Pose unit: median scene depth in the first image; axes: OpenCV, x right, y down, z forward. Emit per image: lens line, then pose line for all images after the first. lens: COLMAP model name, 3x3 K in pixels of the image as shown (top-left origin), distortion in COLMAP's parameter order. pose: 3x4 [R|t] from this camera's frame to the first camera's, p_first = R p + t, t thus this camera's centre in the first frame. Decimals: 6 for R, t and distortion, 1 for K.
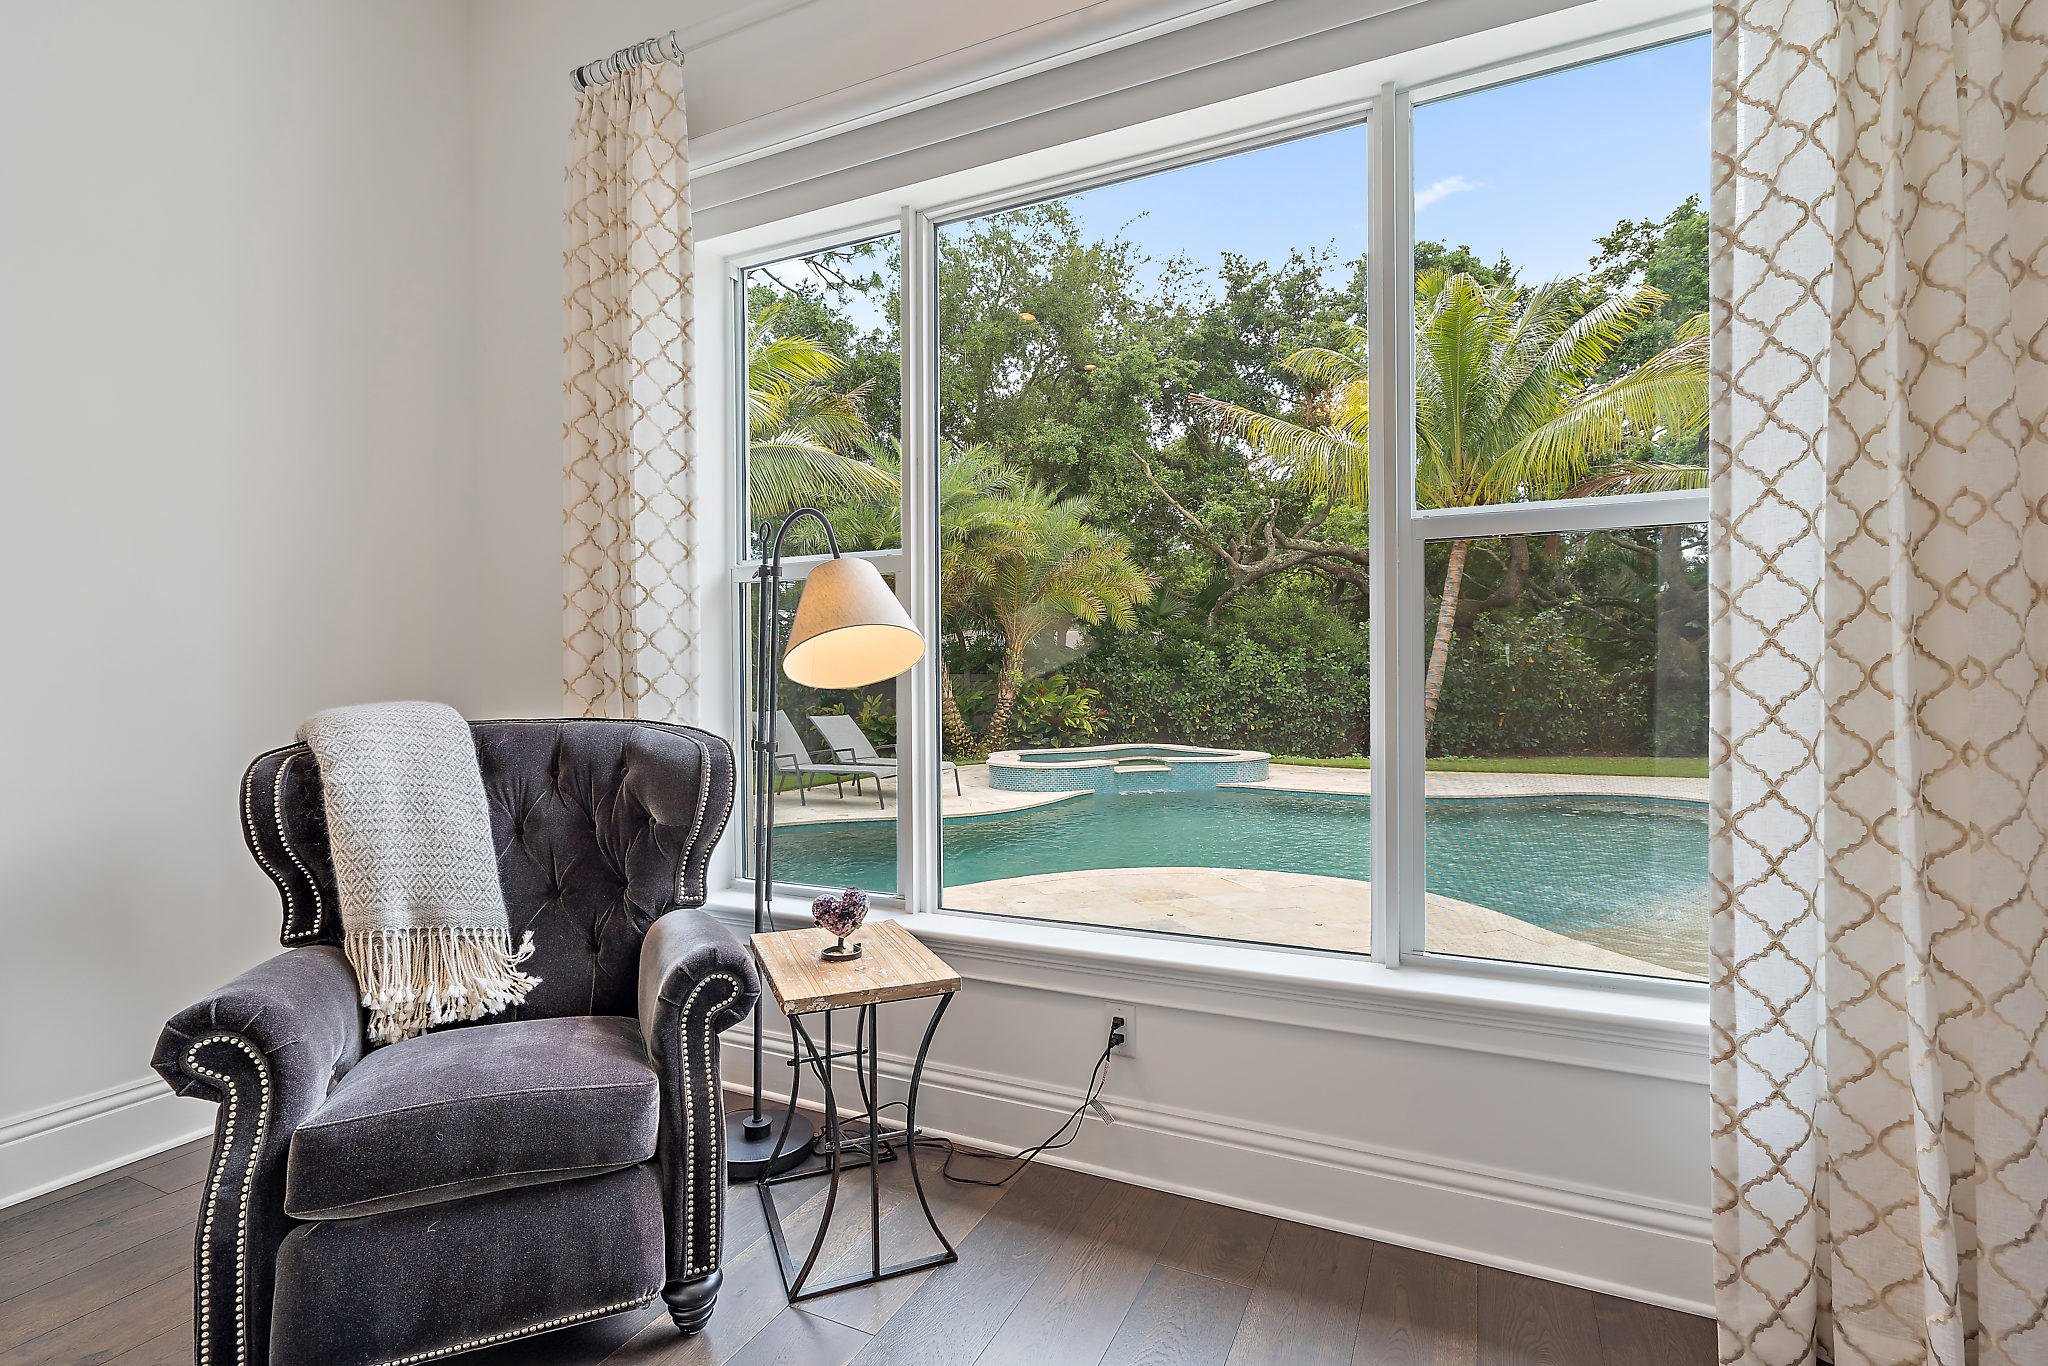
lens RADIAL K [[888.3, 0, 1104.5], [0, 888.3, 685.8], [0, 0, 1]] dist [-0.001500, -0.000542]
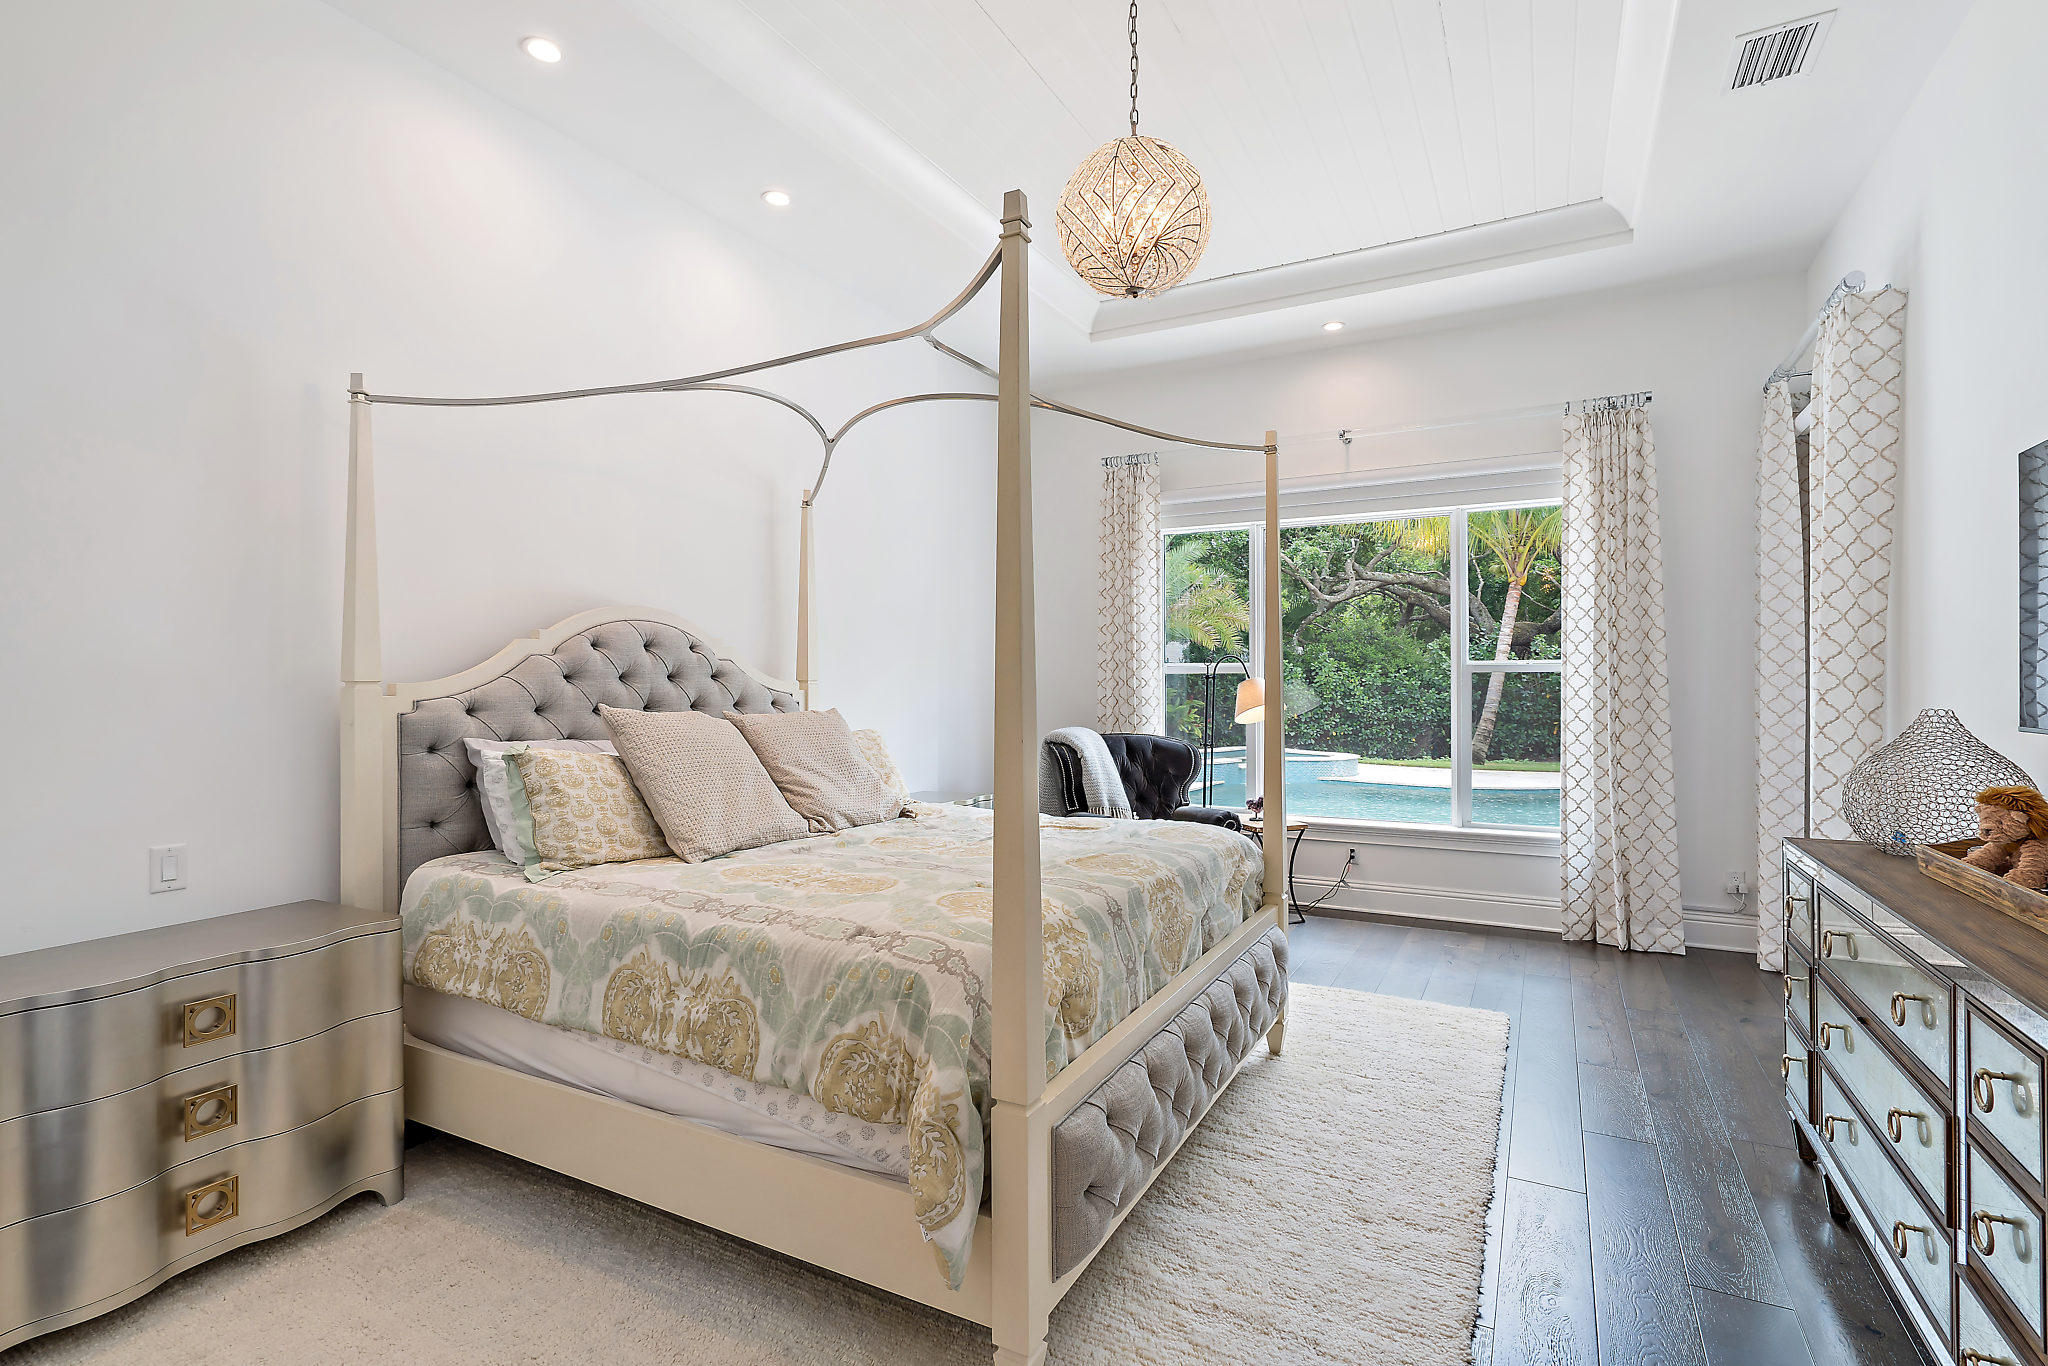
lens RADIAL K [[888.3, 0, 1085.4], [0, 888.3, 681.1], [0, 0, 1]] dist [-0.001500, -0.000542]
pose [[0.996596, 0.003780, -0.082350, -0.085712], [-0.004409, 0.999962, -0.007466, -0.015651], [0.082319, 0.007803, 0.996575, -0.260356]]
